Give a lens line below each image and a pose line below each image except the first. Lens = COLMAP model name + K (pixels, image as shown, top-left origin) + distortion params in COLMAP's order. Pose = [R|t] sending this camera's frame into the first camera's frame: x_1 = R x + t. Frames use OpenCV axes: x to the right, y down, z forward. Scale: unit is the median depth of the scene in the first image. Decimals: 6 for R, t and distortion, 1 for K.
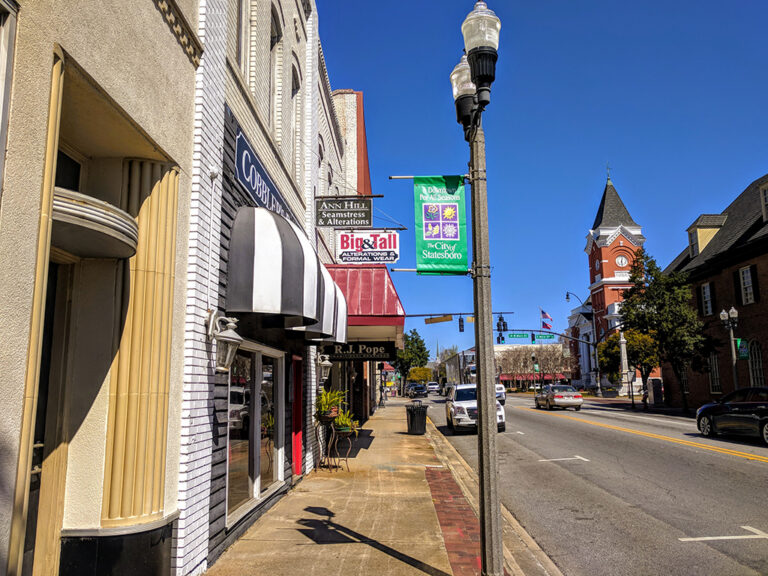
lens RADIAL K [[603.5, 0, 384.4], [0, 603.5, 287.7], [0, 0, 1]] dist [0.003169, 0.002645]
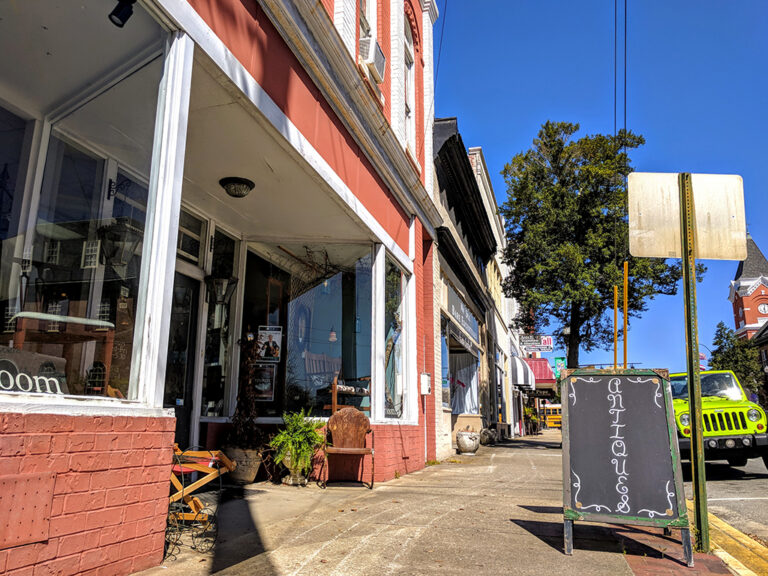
lens RADIAL K [[603.5, 0, 383.2], [0, 603.5, 287.8], [0, 0, 1]] dist [0.003169, 0.002645]
pose [[0.967590, -0.042105, -0.248990, -0.003105], [0.026387, 0.997462, -0.066132, -0.027312], [0.251142, 0.057419, 0.966246, -0.243291]]
